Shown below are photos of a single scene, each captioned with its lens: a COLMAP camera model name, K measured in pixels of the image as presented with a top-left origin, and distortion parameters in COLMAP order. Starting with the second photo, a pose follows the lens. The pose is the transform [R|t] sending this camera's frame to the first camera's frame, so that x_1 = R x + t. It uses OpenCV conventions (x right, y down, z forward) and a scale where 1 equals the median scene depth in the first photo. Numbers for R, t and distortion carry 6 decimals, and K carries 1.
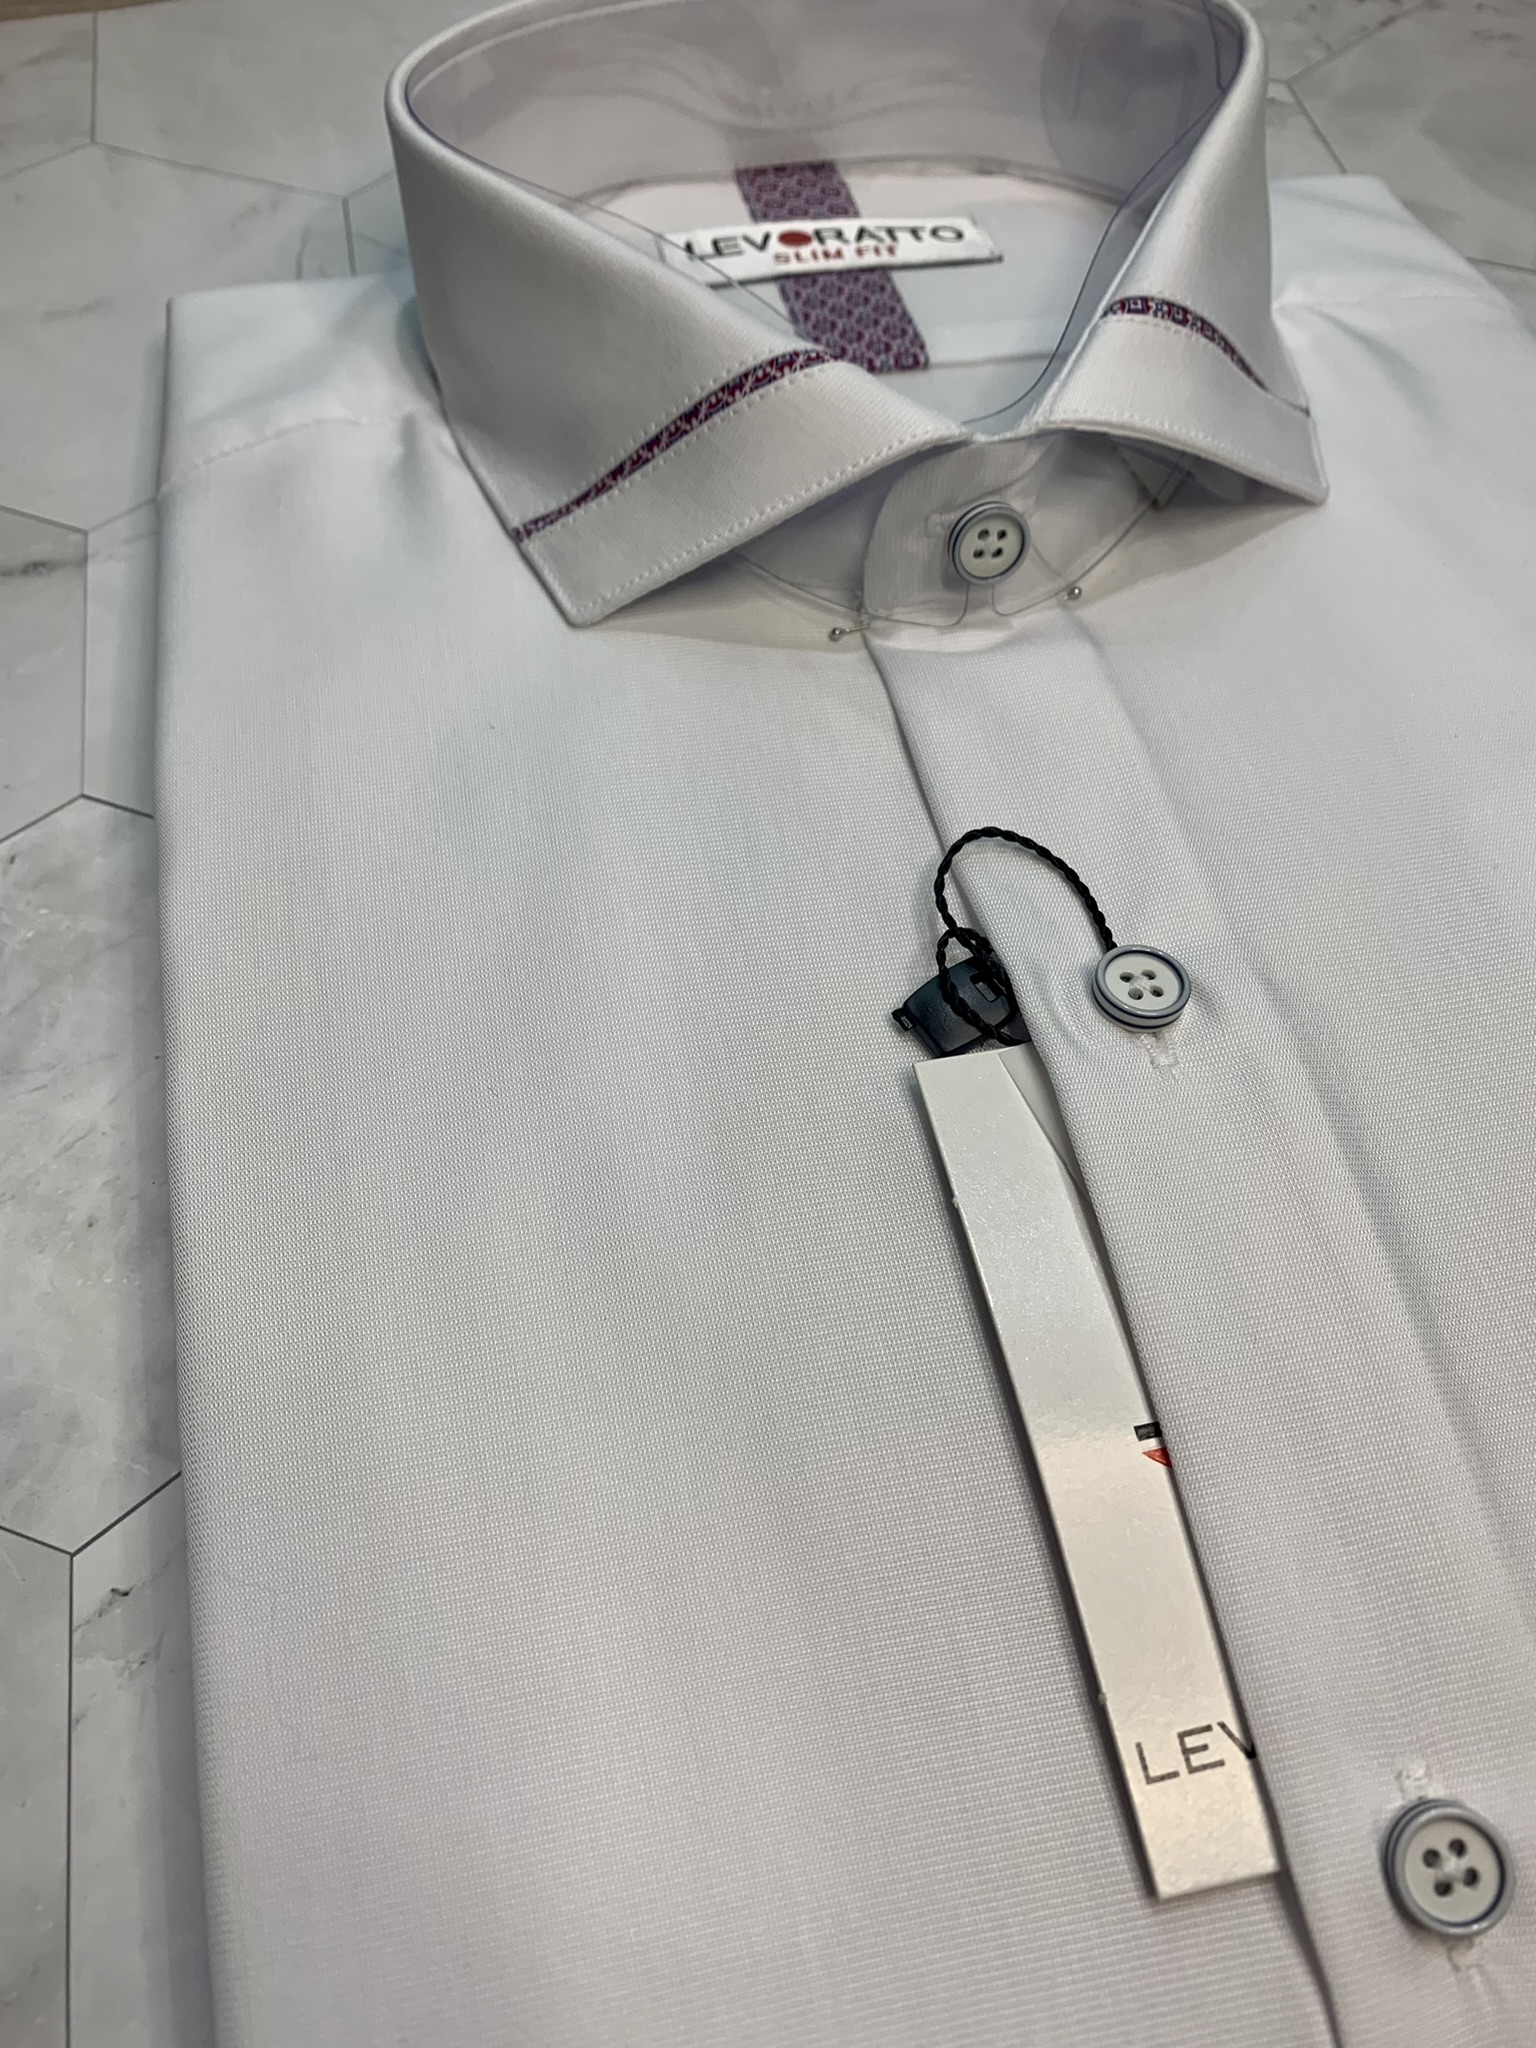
lens RADIAL K [[1539.4, 0, 767.3], [0, 1539.4, 1063.4], [0, 0, 1]] dist [-0.008660, -0.002920]
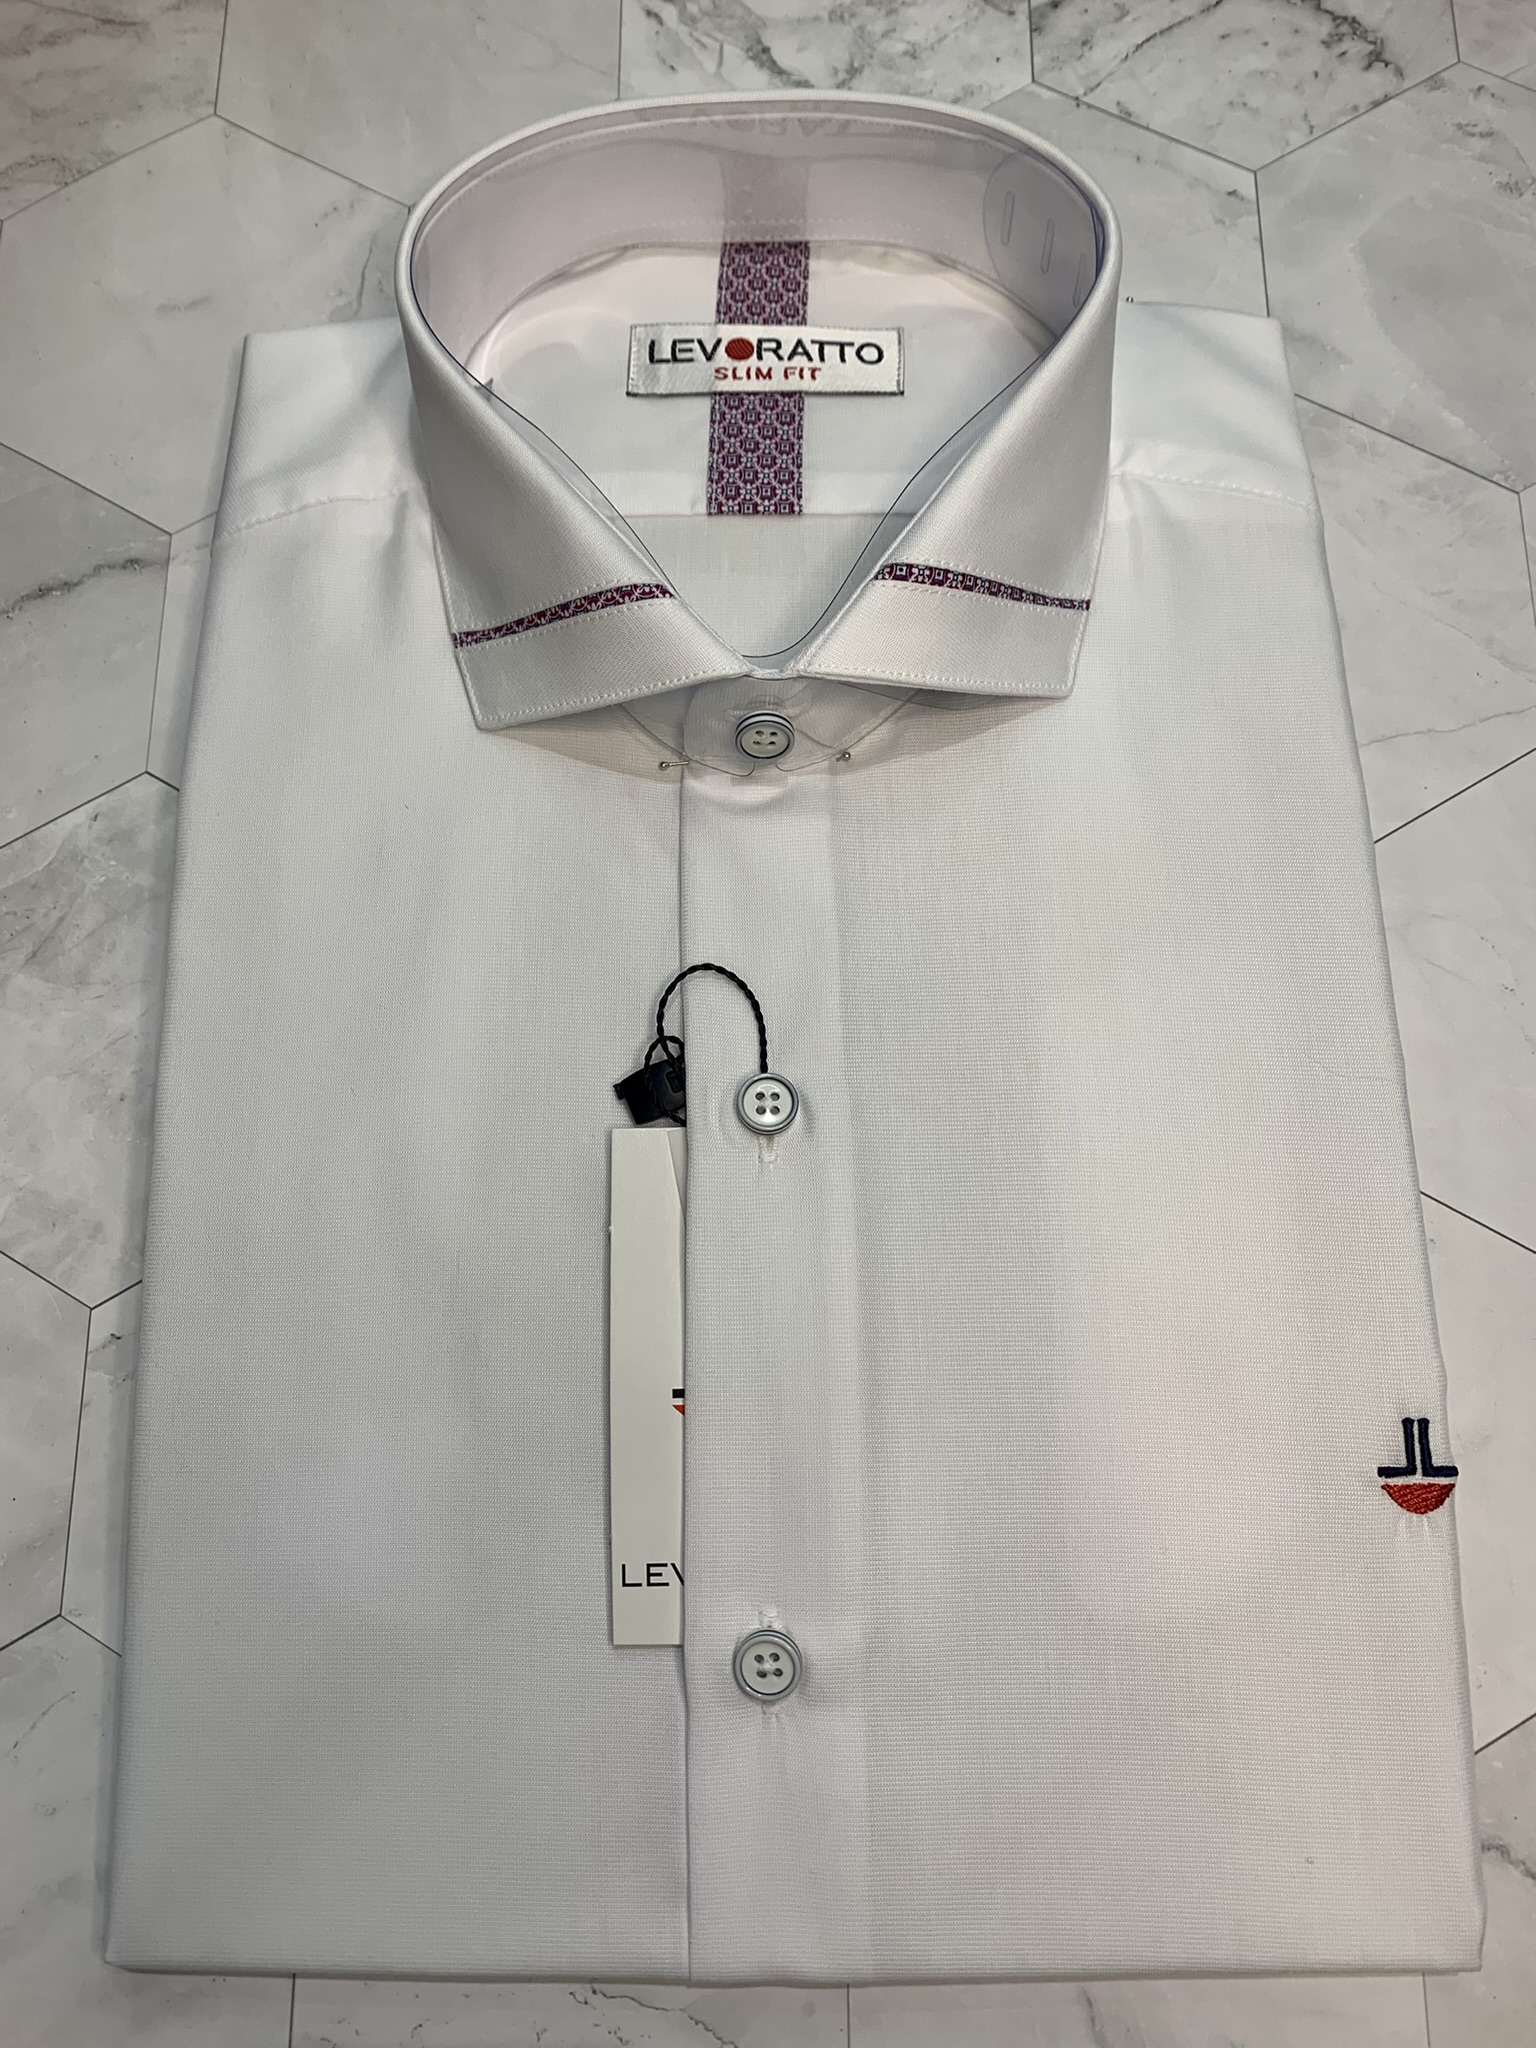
lens RADIAL K [[1550.9, 0, 773.4], [0, 1550.9, 1014.0], [0, 0, 1]] dist [-0.000991, -0.010306]
pose [[0.979360, 0.178686, -0.094471, 0.319113], [-0.148733, 0.953595, 0.261791, -0.453827], [0.136866, -0.242337, 0.960490, -0.377092]]
